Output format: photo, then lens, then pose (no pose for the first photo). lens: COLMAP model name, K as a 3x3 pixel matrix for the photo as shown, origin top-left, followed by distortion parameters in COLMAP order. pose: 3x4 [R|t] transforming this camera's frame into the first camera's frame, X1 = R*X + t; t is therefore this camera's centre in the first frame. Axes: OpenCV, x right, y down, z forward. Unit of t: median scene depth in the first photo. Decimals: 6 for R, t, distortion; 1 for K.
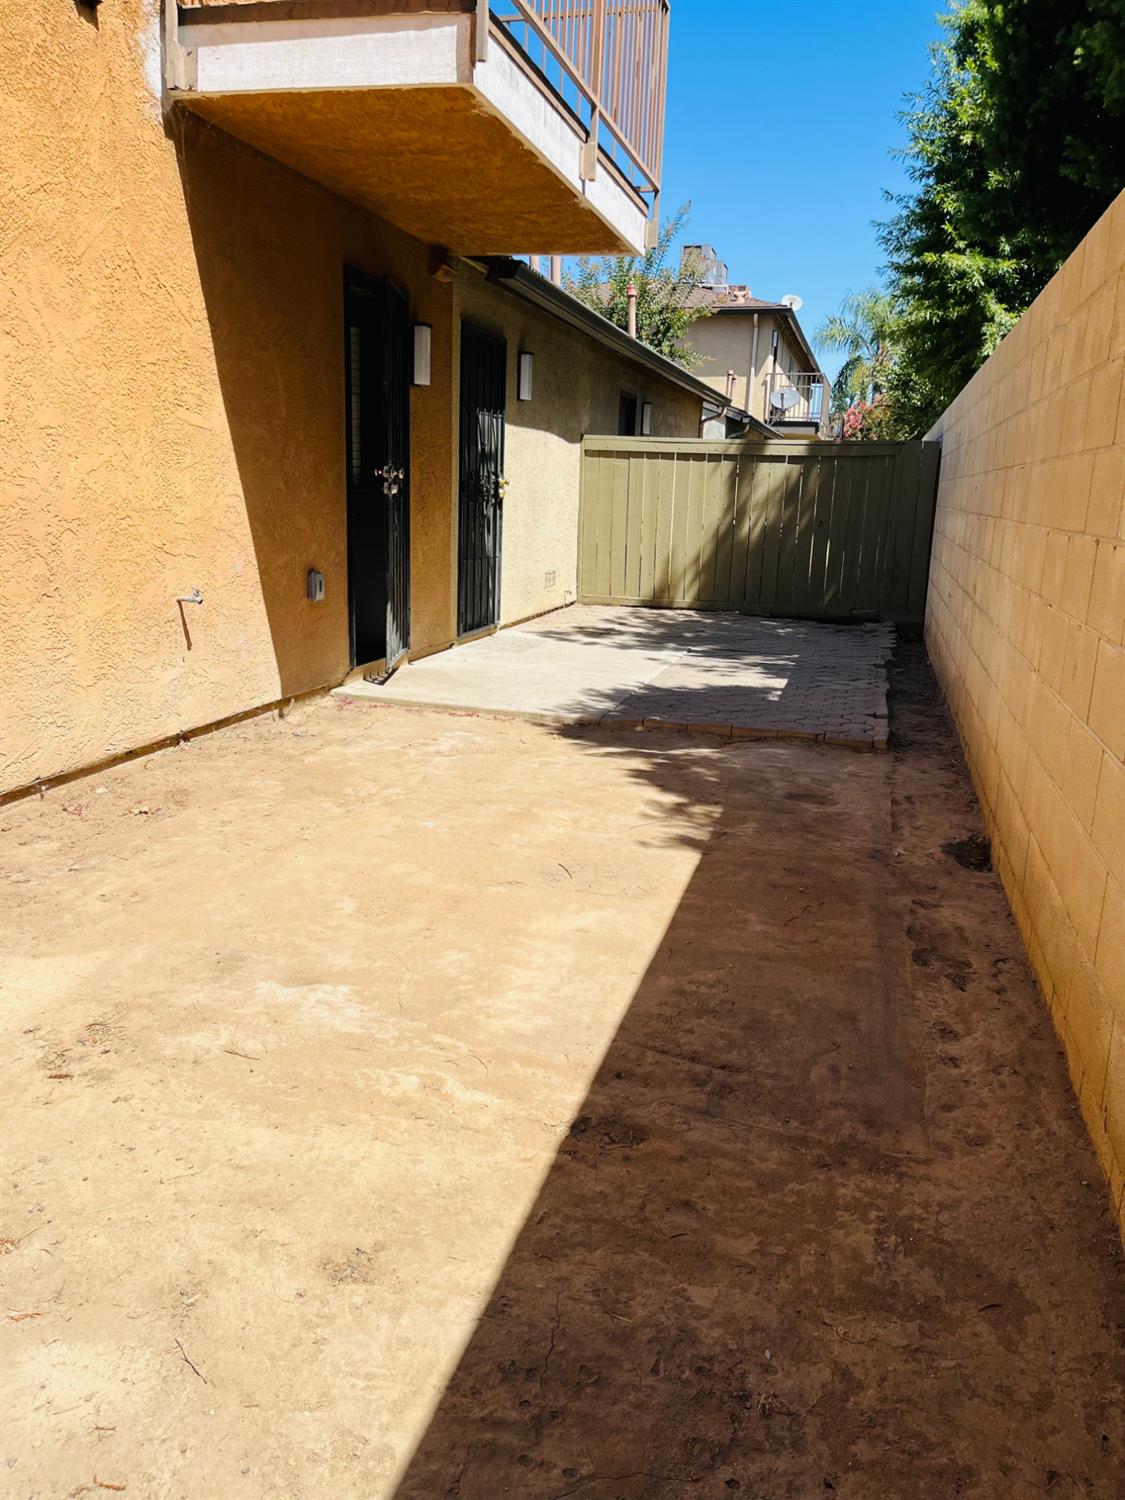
lens RADIAL K [[1141.3, 0, 561.9], [0, 1141.3, 747.6], [0, 0, 1]] dist [0.076670, -0.114459]
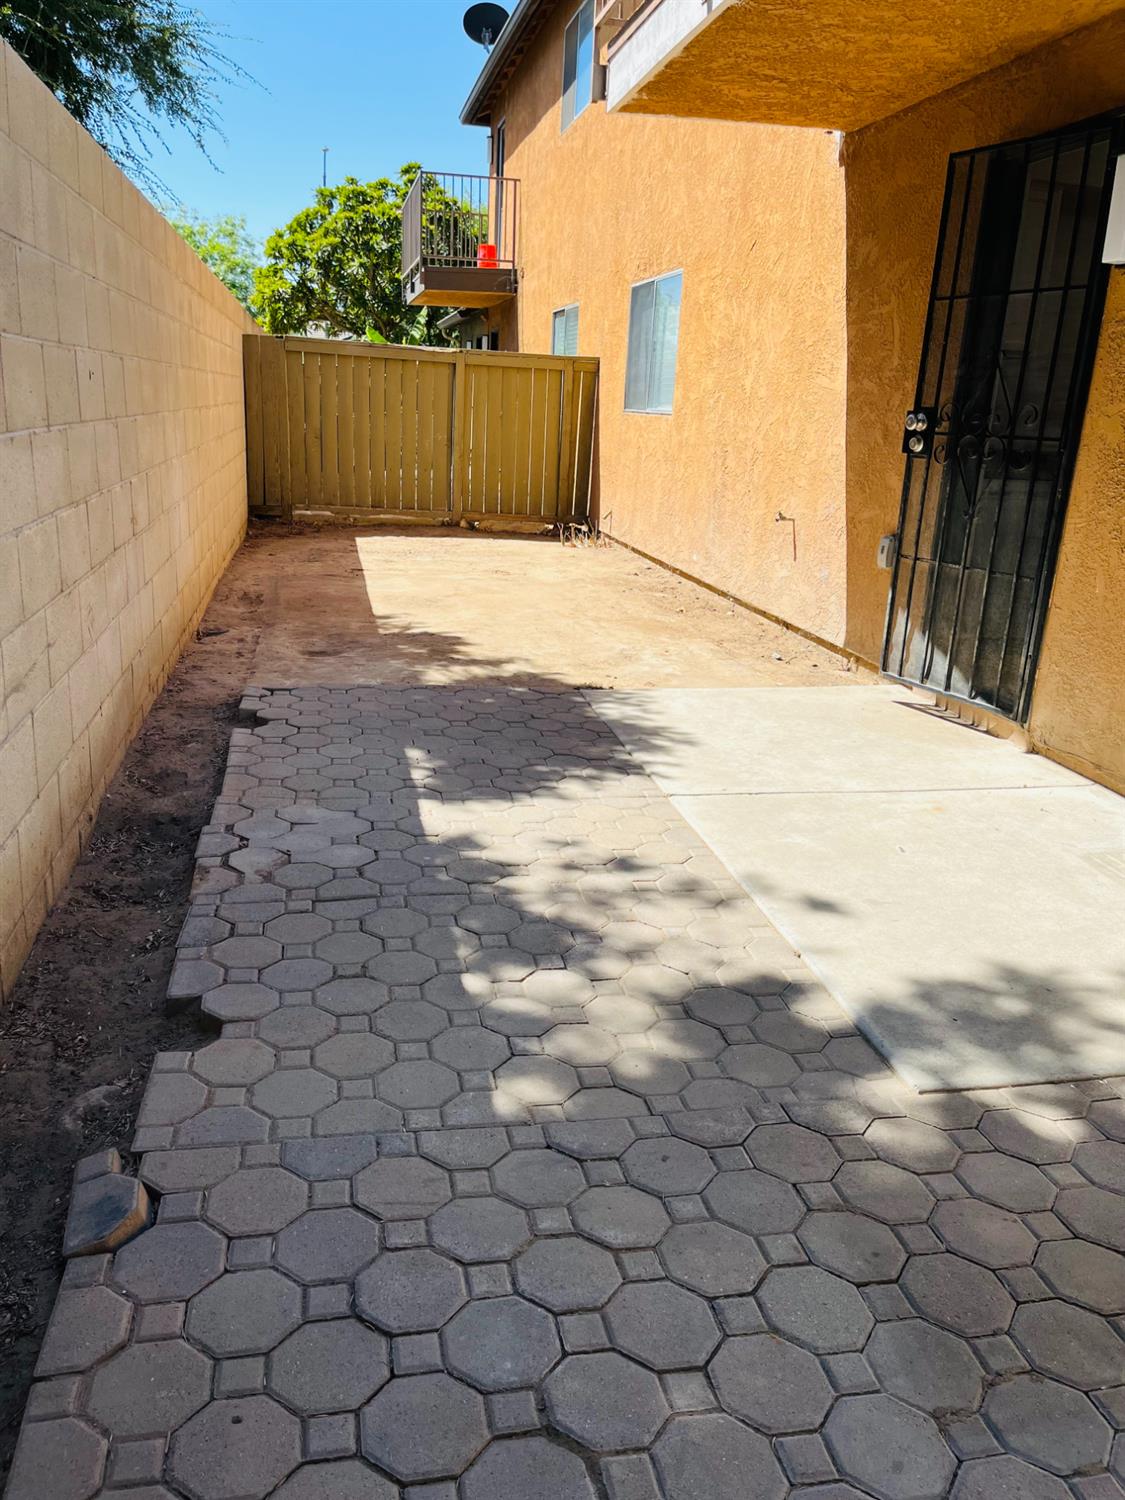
lens RADIAL K [[1141.3, 0, 559.6], [0, 1141.3, 751.1], [0, 0, 1]] dist [0.076670, -0.114459]
pose [[-0.891851, 0.058564, -0.448521, 0.530682], [-0.170873, 0.874489, 0.453951, -0.454477], [0.418812, 0.481497, -0.769907, 2.040875]]
